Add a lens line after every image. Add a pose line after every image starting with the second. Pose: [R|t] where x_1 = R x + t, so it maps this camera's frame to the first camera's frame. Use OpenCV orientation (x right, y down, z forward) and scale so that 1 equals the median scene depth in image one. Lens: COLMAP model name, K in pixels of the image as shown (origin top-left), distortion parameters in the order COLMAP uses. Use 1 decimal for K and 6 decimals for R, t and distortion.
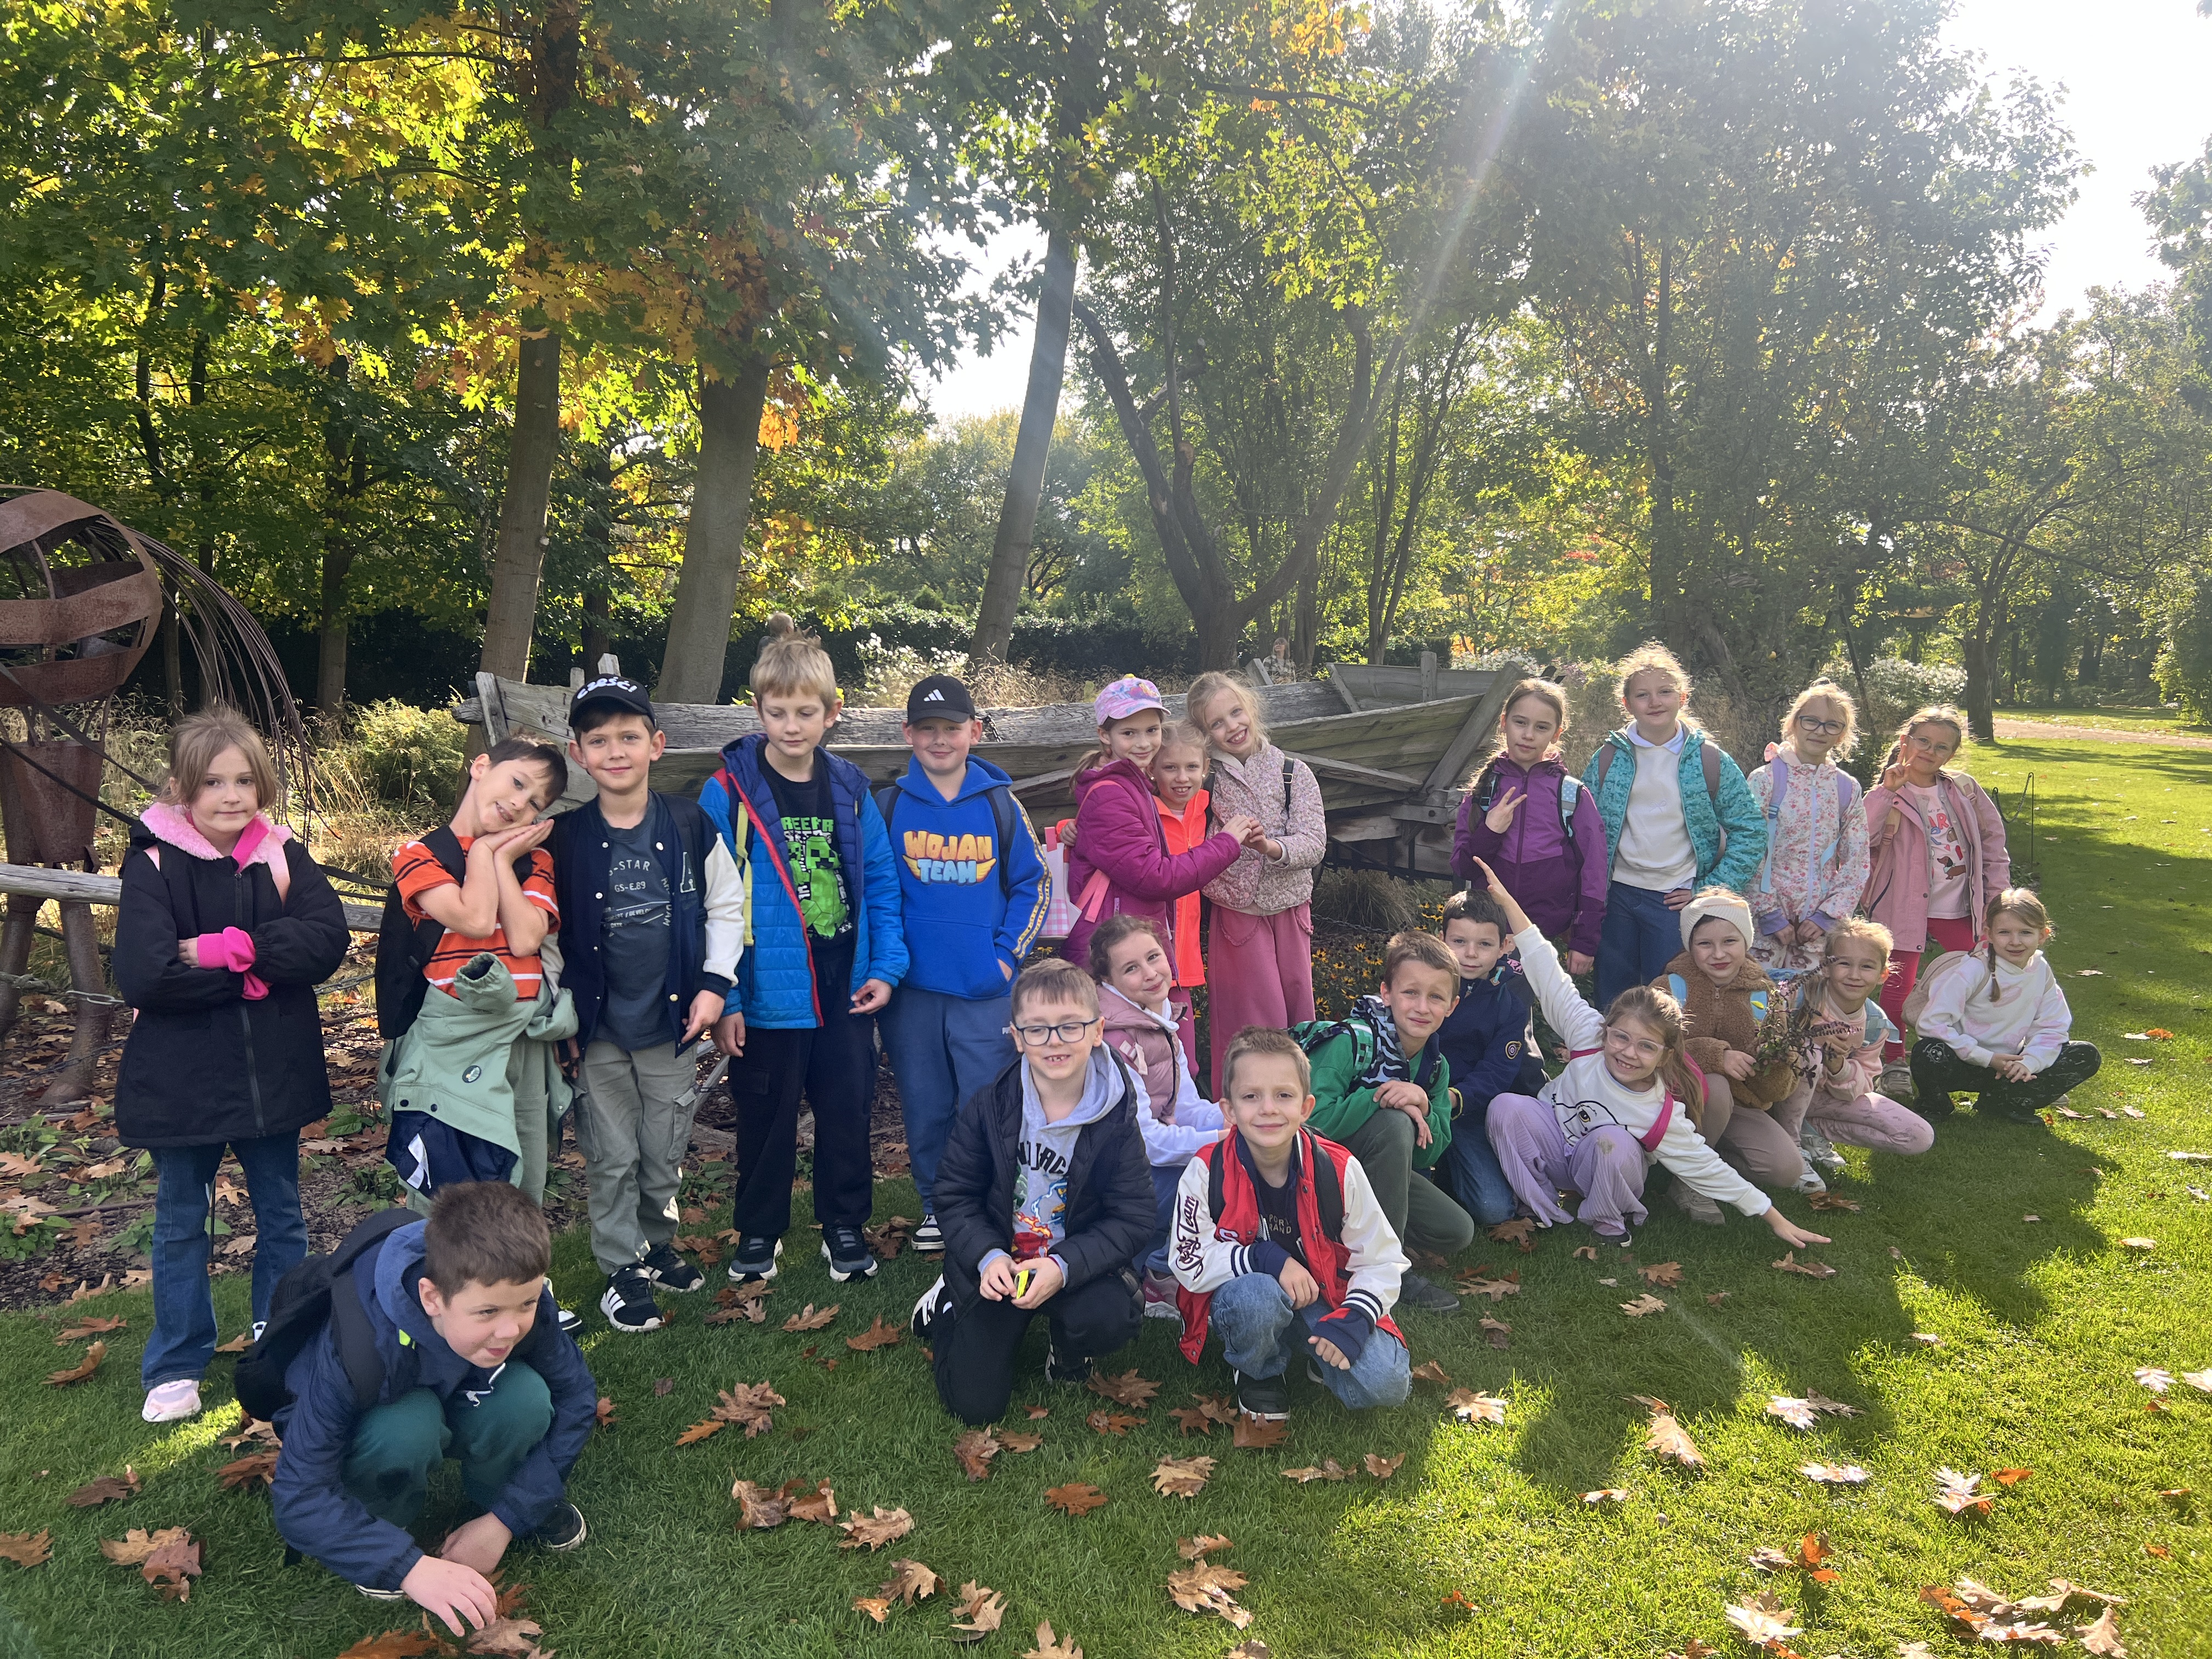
lens RADIAL K [[1695.3, 0, 1106.0], [0, 1695.3, 829.5], [0, 0, 1]] dist [0.055714, -0.053501]
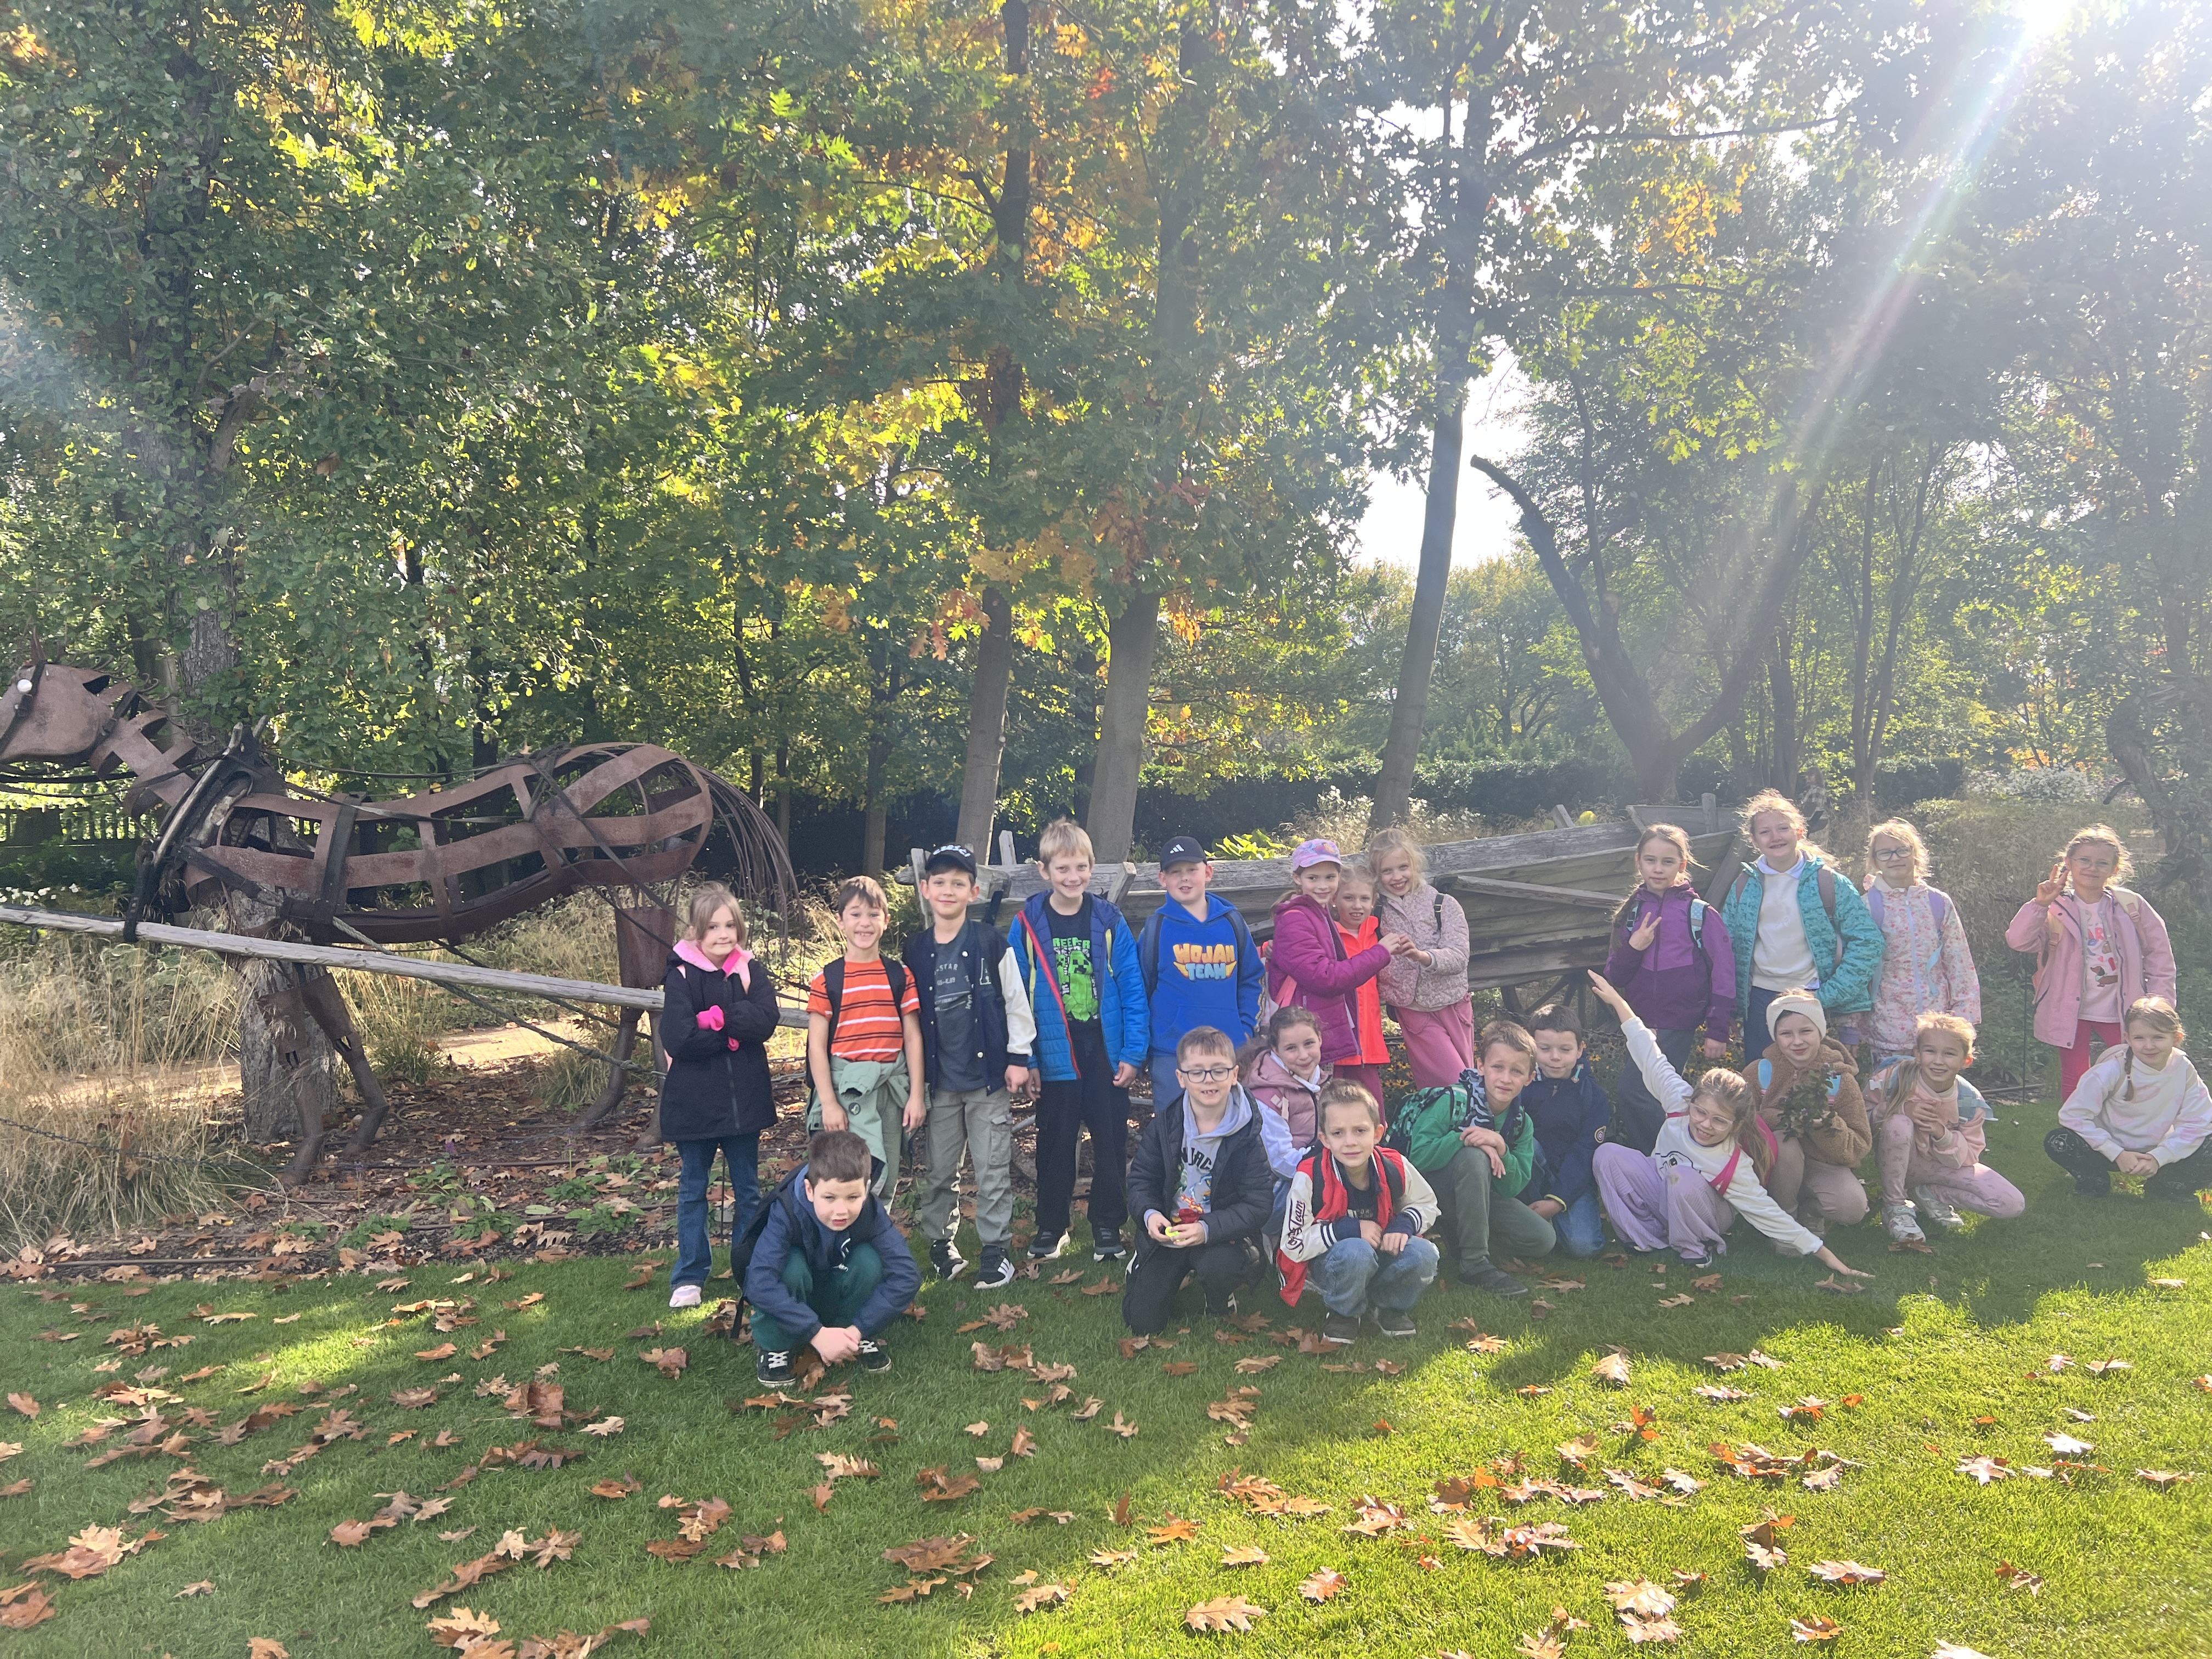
lens RADIAL K [[1691.0, 0, 1105.3], [0, 1691.0, 756.3], [0, 0, 1]] dist [0.078395, -0.077170]
pose [[0.952237, -0.056197, -0.300145, 0.281196], [0.017466, 0.991334, -0.130198, 0.023824], [0.304861, 0.118737, 0.944966, -0.383749]]
